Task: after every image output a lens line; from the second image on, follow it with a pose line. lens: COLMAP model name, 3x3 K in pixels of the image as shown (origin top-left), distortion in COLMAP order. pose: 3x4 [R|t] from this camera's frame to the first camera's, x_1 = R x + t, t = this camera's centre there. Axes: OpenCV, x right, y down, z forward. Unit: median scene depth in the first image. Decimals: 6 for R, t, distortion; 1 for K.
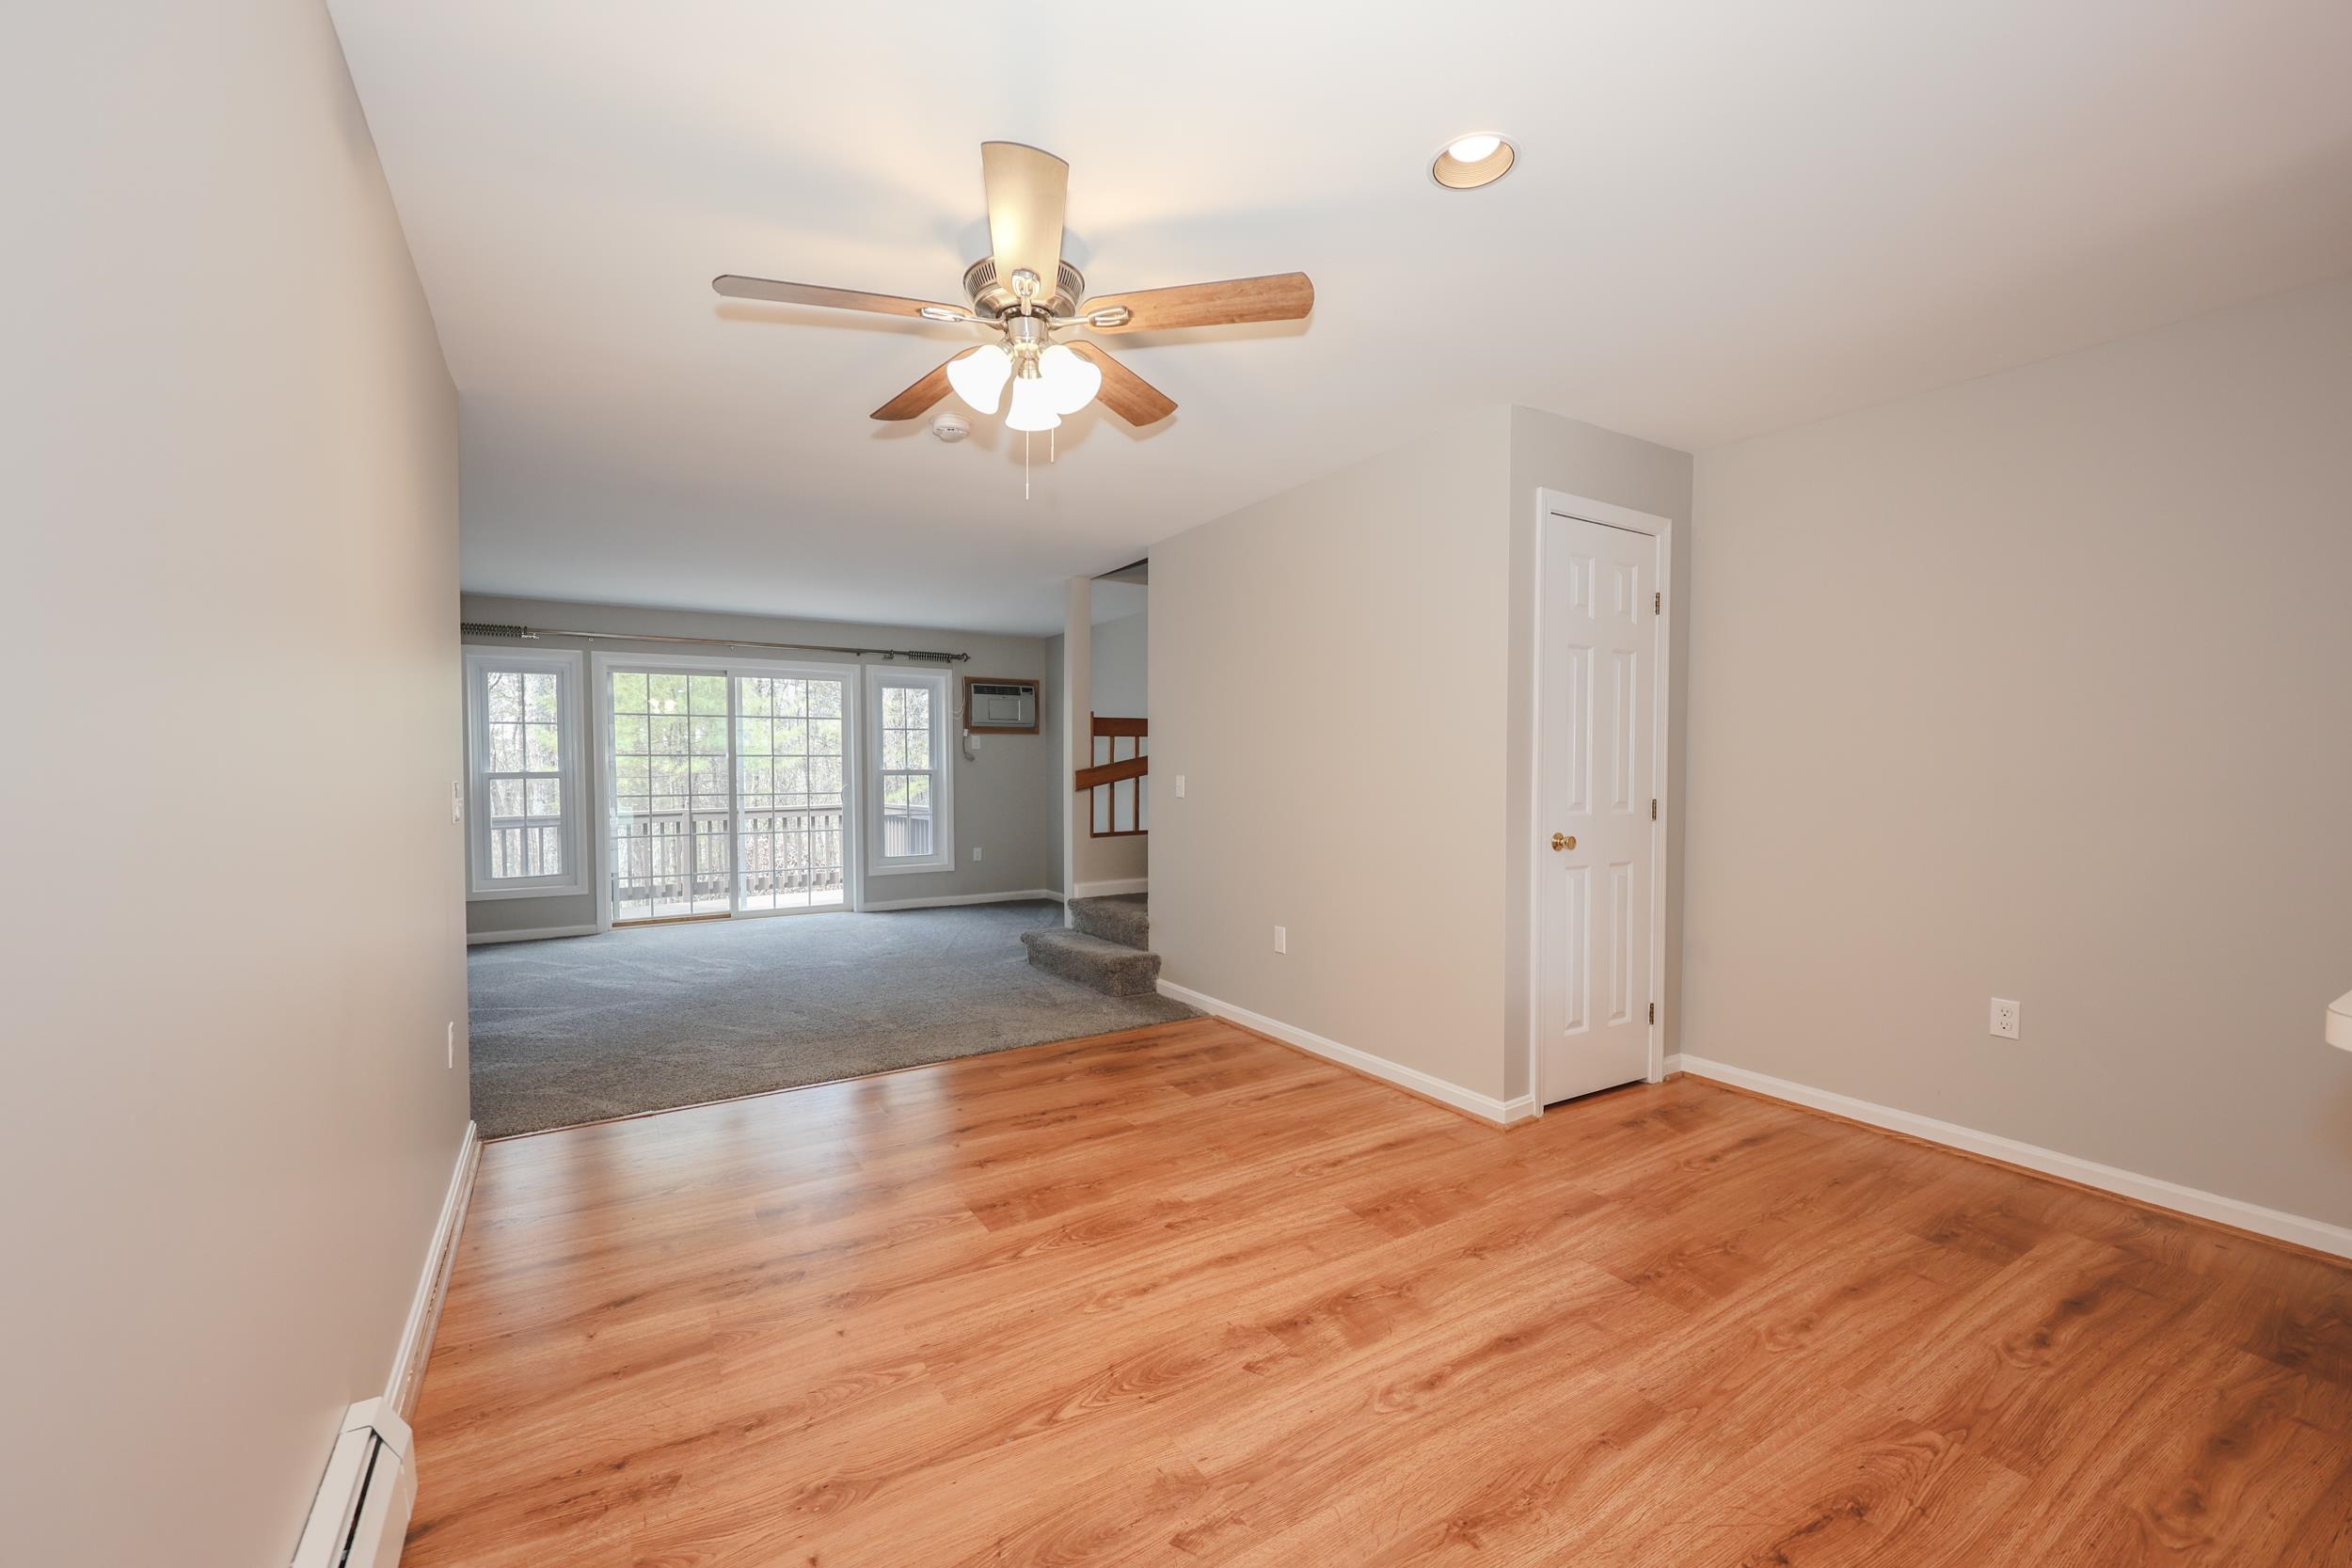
lens RADIAL K [[942.2, 0, 1176.0], [0, 942.2, 784.0], [0, 0, 1]] dist [-0.000321, -0.000140]
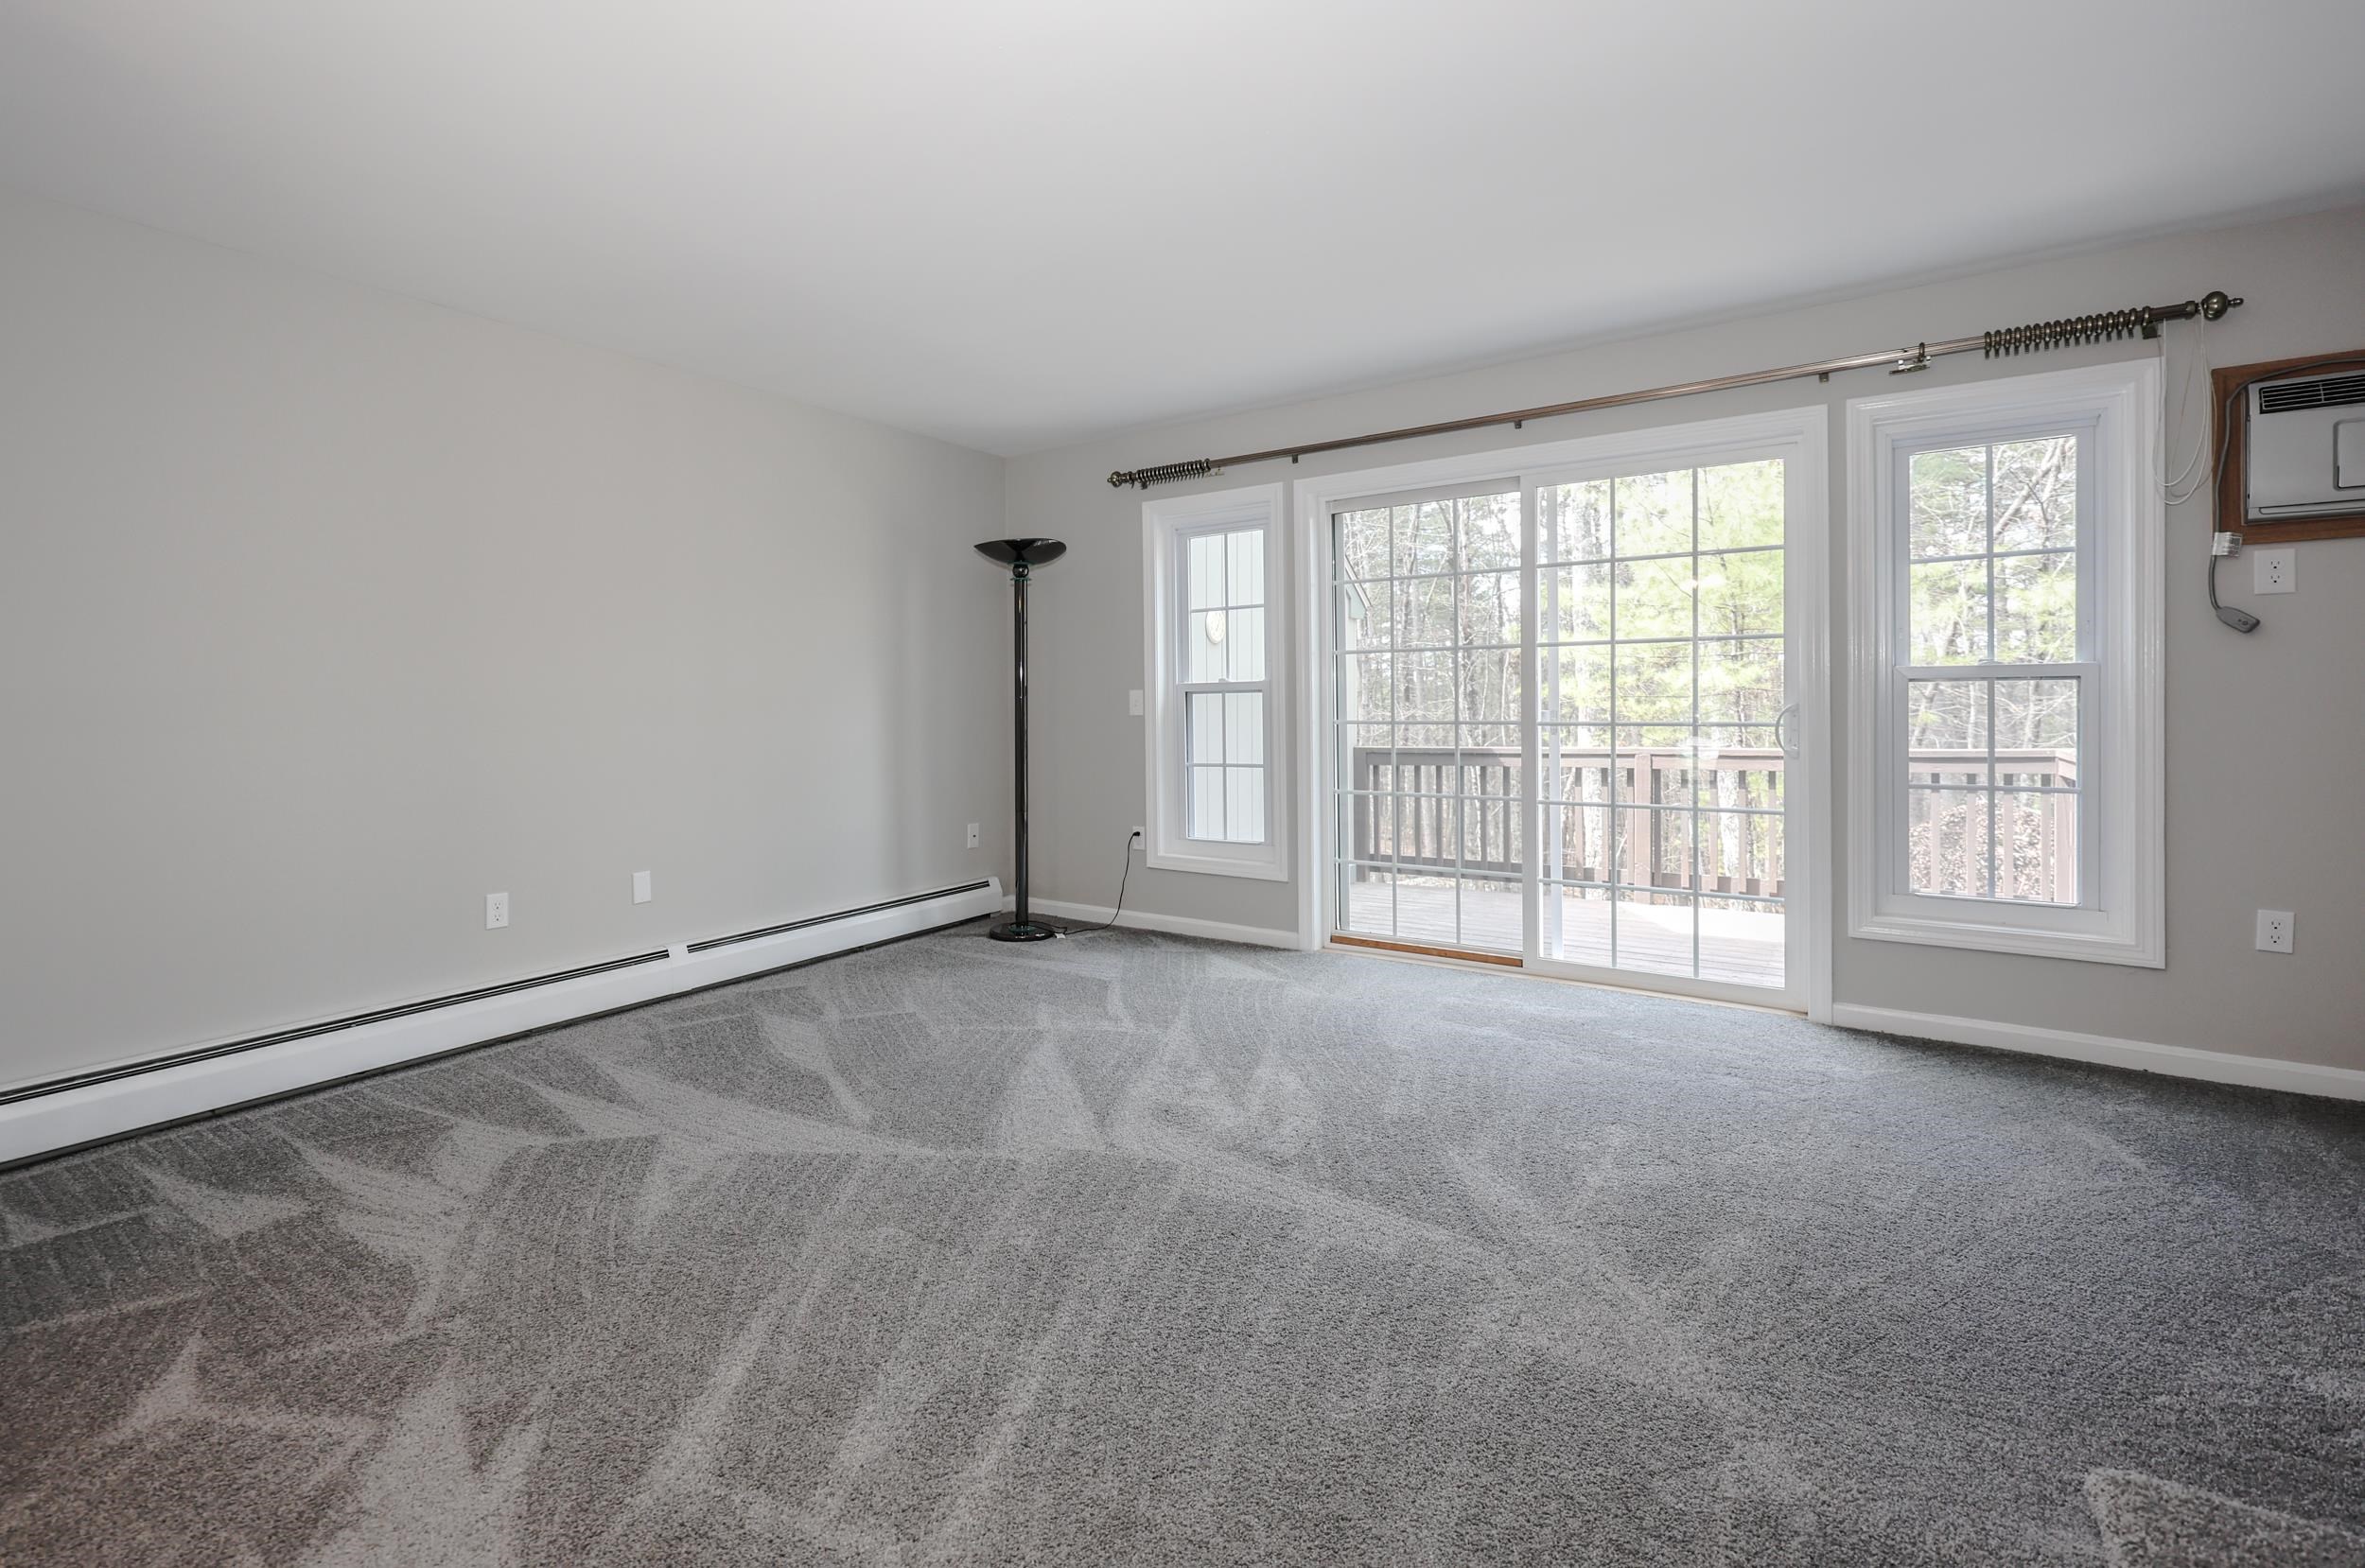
lens RADIAL K [[1058.5, 0, 1096.9], [0, 1058.5, 720.4], [0, 0, 1]] dist [0.002236, 0.000274]
pose [[0.370282, 0.017526, -0.928754, -0.031165], [-0.008743, 0.999843, 0.015382, 0.002975], [0.928878, 0.002424, 0.370377, 0.540415]]
